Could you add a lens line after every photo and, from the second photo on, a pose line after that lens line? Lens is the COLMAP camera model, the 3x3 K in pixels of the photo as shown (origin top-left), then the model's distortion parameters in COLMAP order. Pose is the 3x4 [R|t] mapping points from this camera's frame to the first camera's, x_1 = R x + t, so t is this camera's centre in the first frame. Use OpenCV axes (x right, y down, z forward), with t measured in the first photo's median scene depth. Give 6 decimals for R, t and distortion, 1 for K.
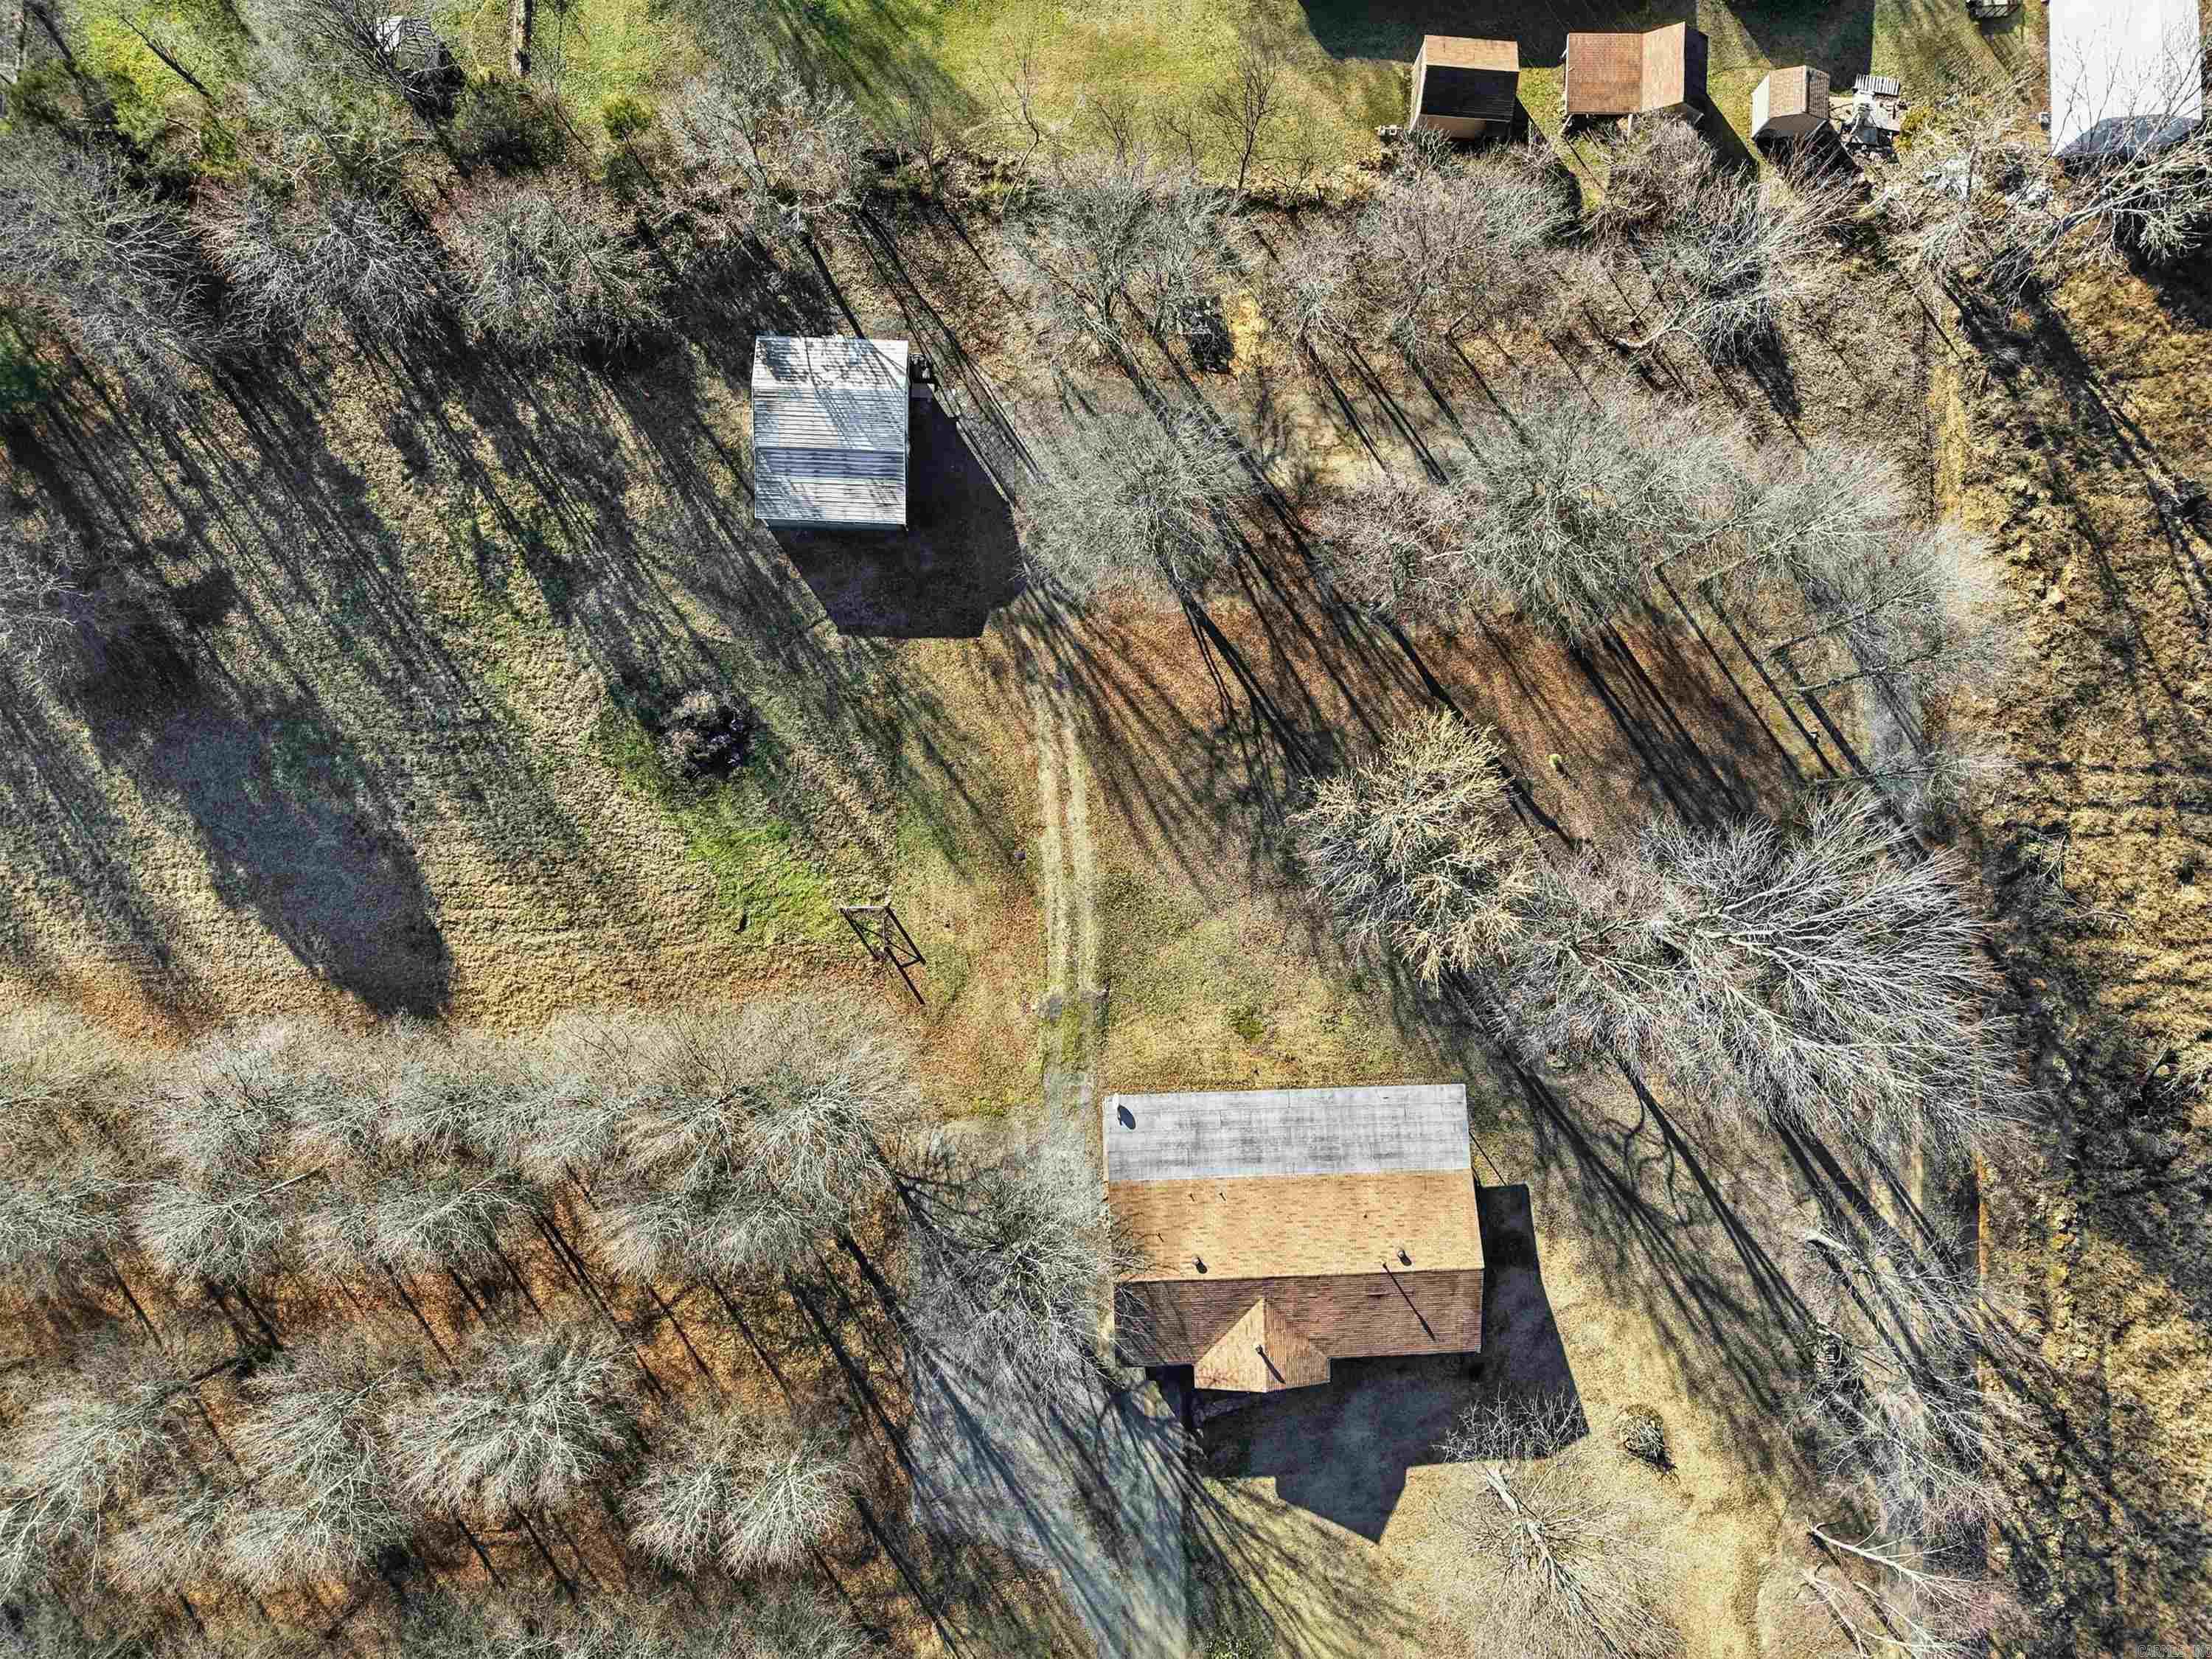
lens RADIAL K [[1495.7, 0, 1106.0], [0, 1495.7, 829.5], [0, 0, 1]] dist [0.042838, -0.044263]
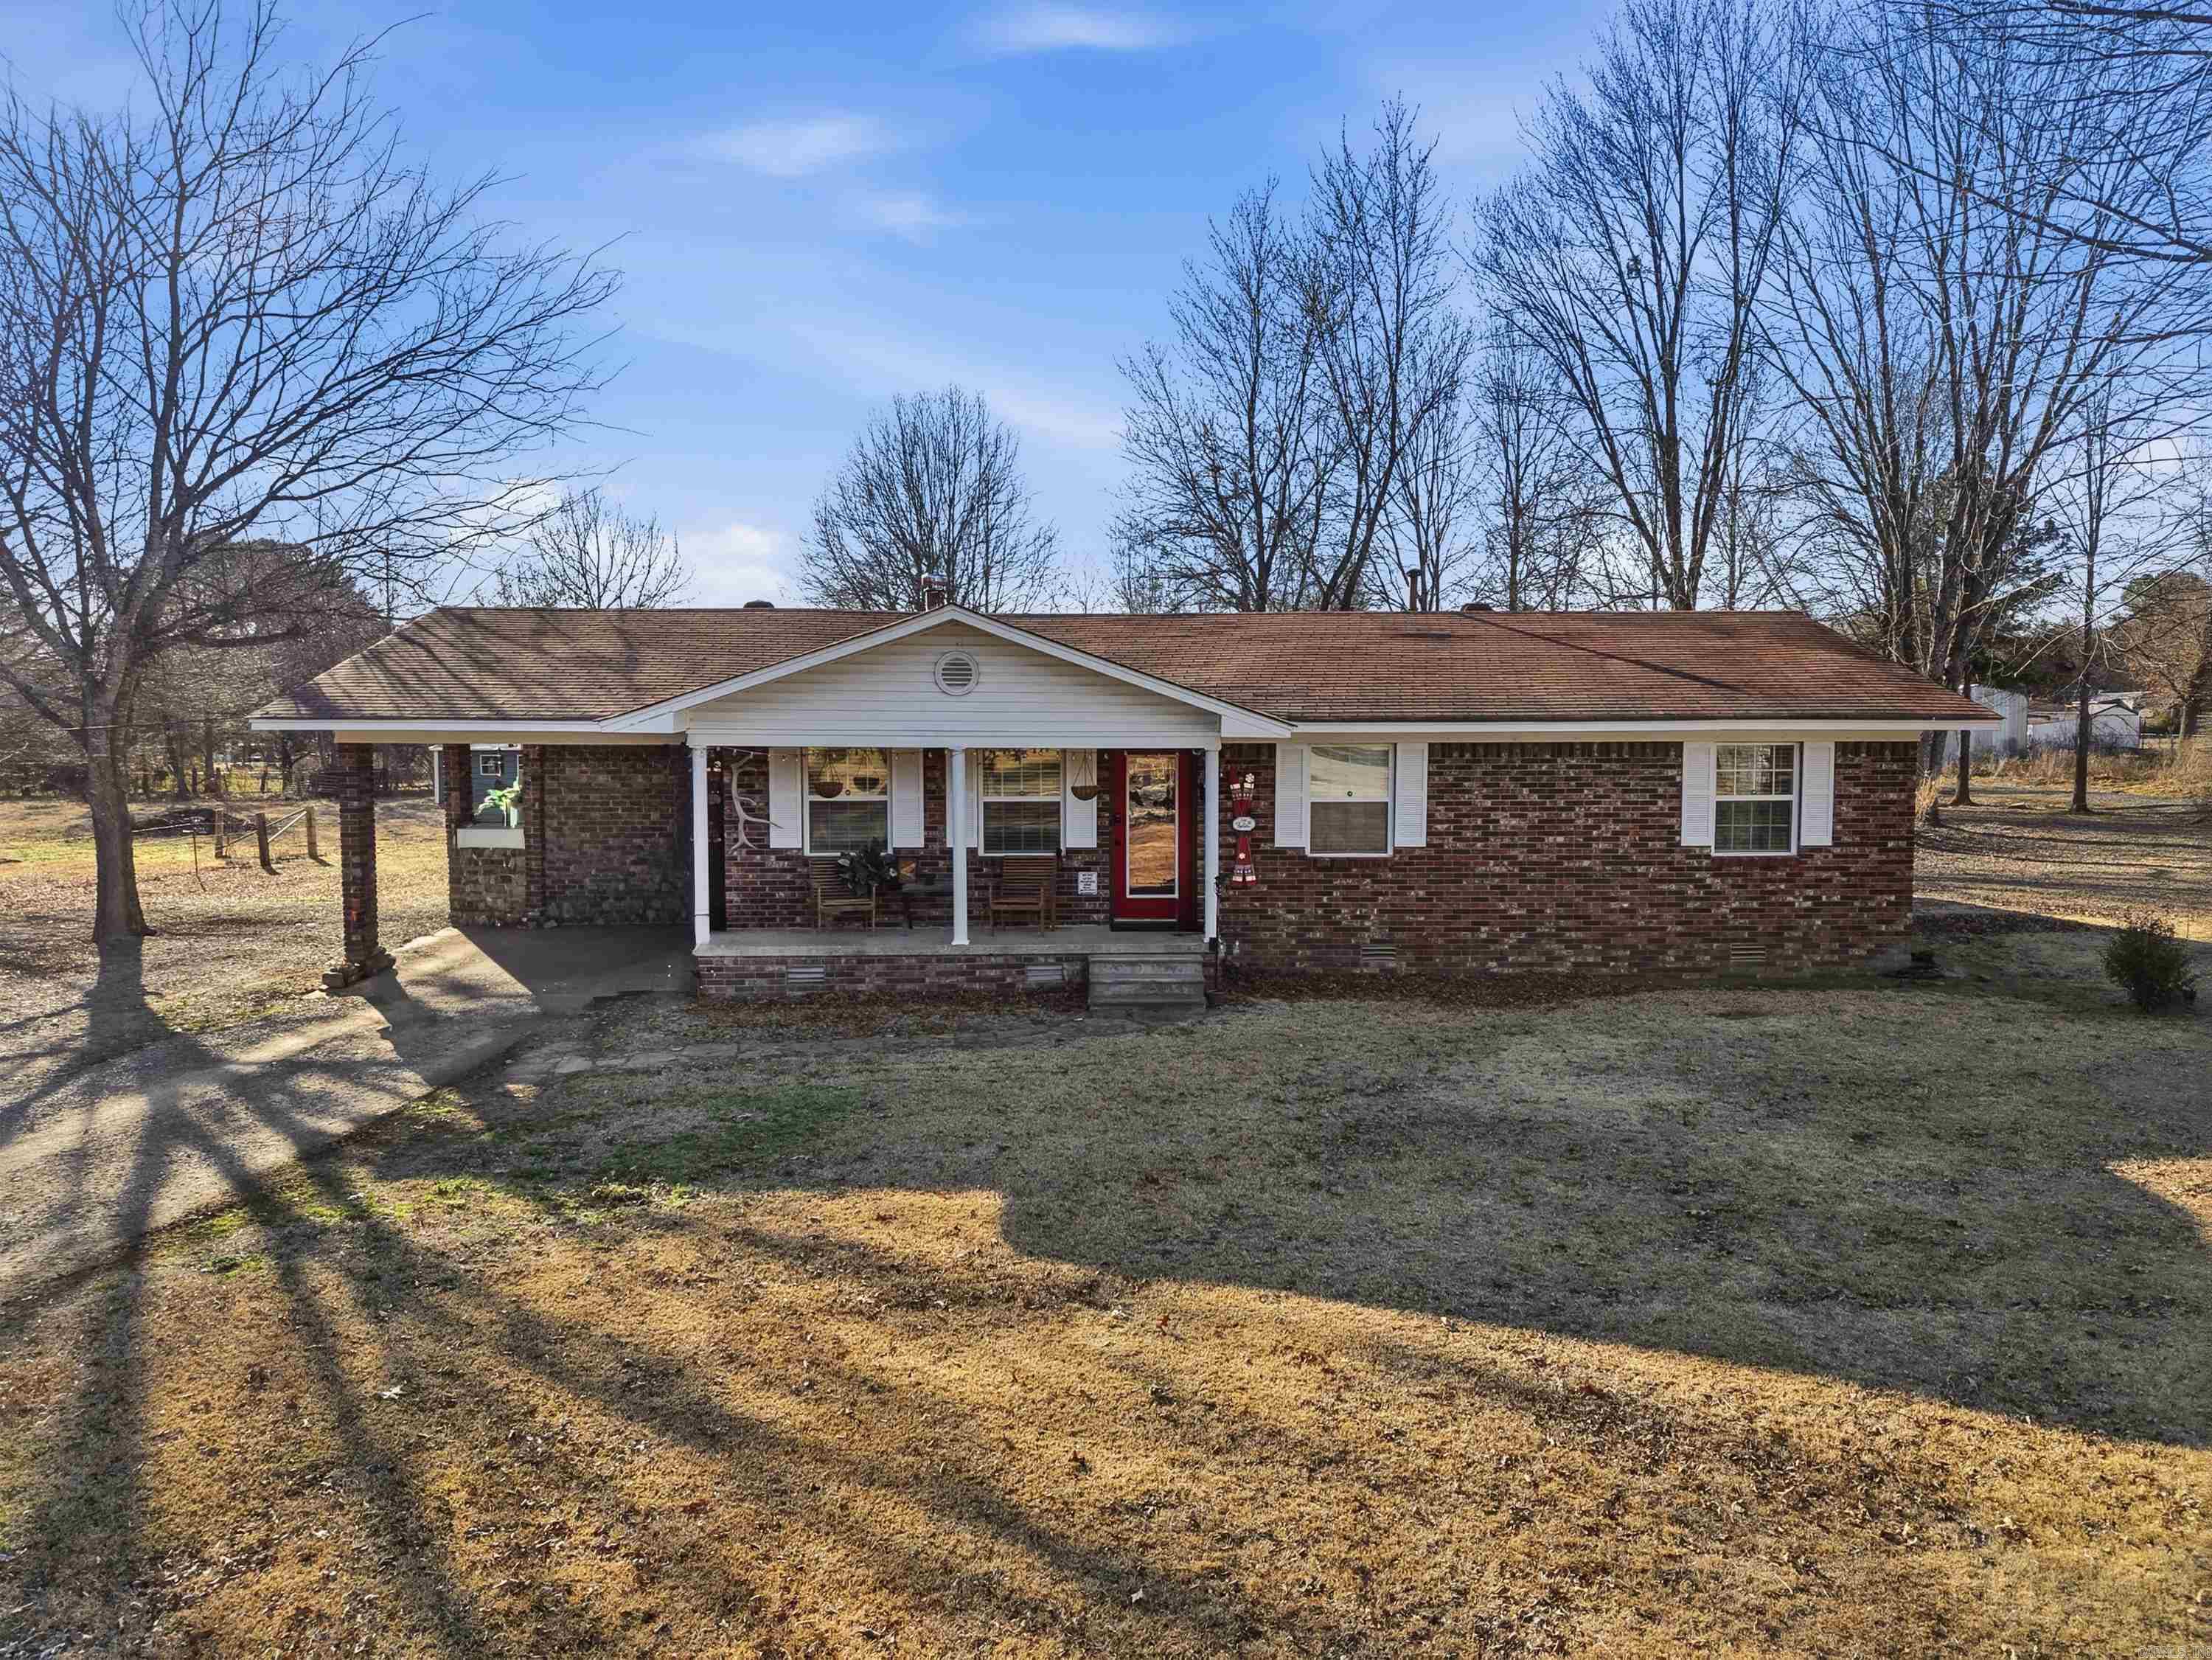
lens RADIAL K [[1479.2, 0, 1107.4], [0, 1479.2, 860.0], [0, 0, 1]] dist [0.037160, -0.047512]
pose [[0.999456, -0.025431, -0.021014, 0.123481], [-0.018756, 0.085968, -0.996121, 0.543613], [0.027139, 0.995973, 0.085444, 0.966352]]
